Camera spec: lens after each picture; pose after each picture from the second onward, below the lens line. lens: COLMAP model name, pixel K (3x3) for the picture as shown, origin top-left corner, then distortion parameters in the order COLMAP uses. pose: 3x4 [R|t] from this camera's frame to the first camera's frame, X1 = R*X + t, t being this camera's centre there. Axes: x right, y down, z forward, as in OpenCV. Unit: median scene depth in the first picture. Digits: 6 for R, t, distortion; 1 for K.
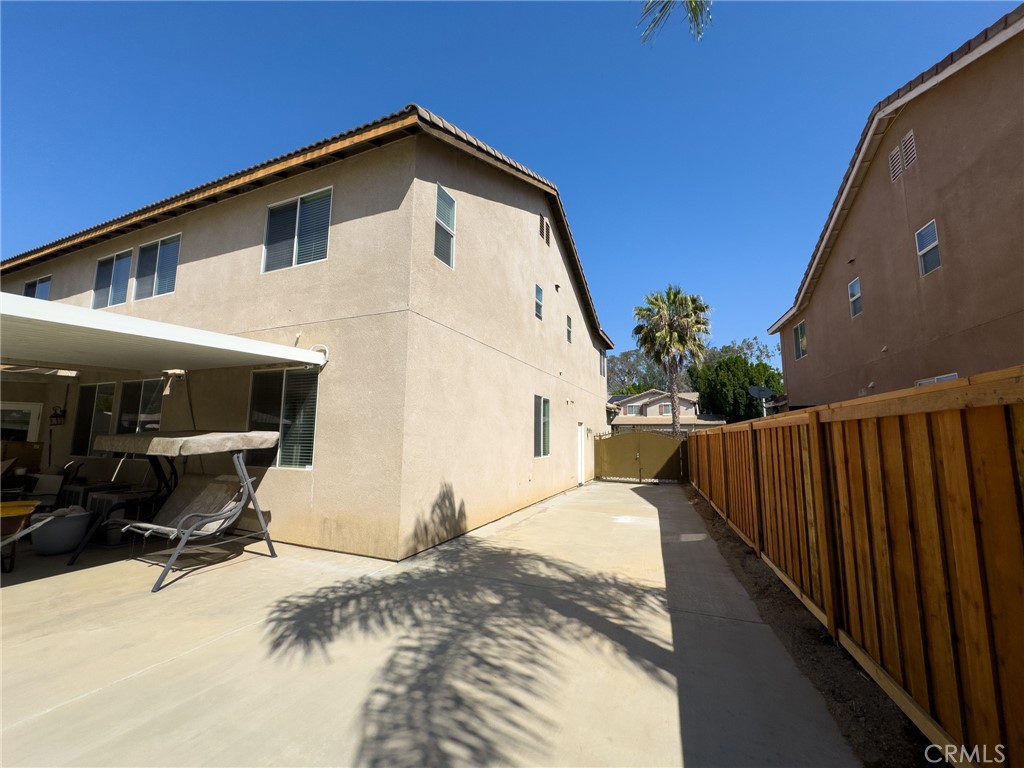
lens RADIAL K [[405.6, 0, 512.0], [0, 405.6, 384.0], [0, 0, 1]] dist [-0.001526, -0.000364]
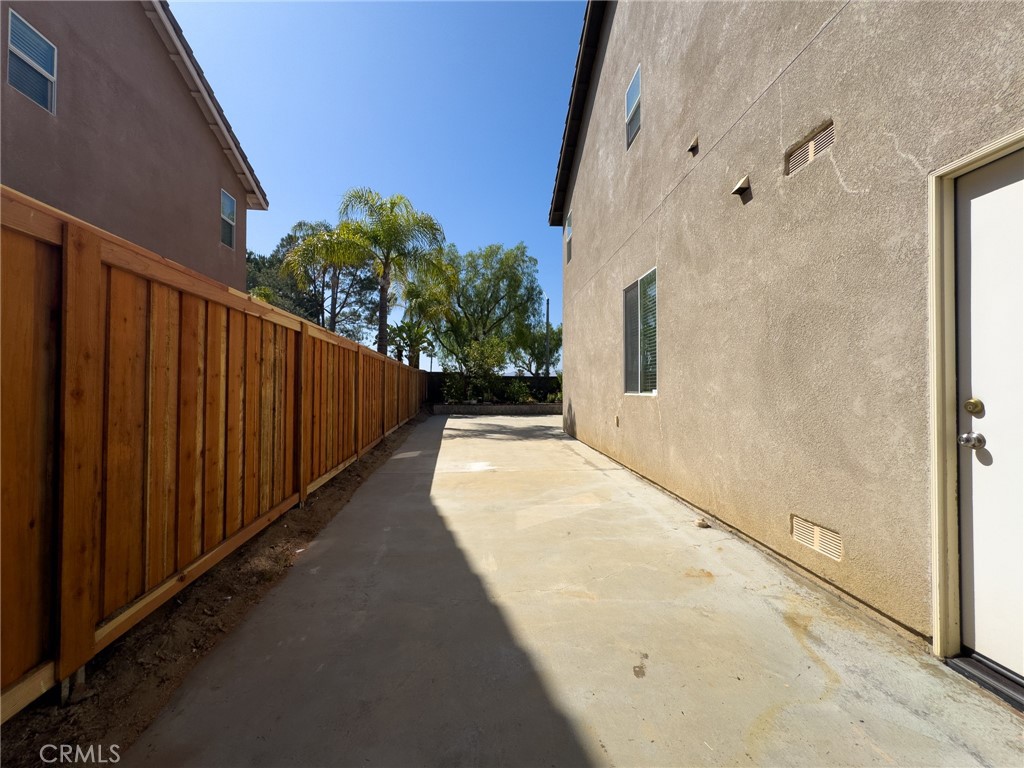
lens RADIAL K [[405.6, 0, 512.0], [0, 405.6, 384.0], [0, 0, 1]] dist [-0.001526, -0.000364]
pose [[-0.887109, -0.033350, -0.460354, 0.473026], [0.024397, 0.992604, -0.118923, 0.228586], [0.460915, -0.116729, -0.879734, 1.406836]]
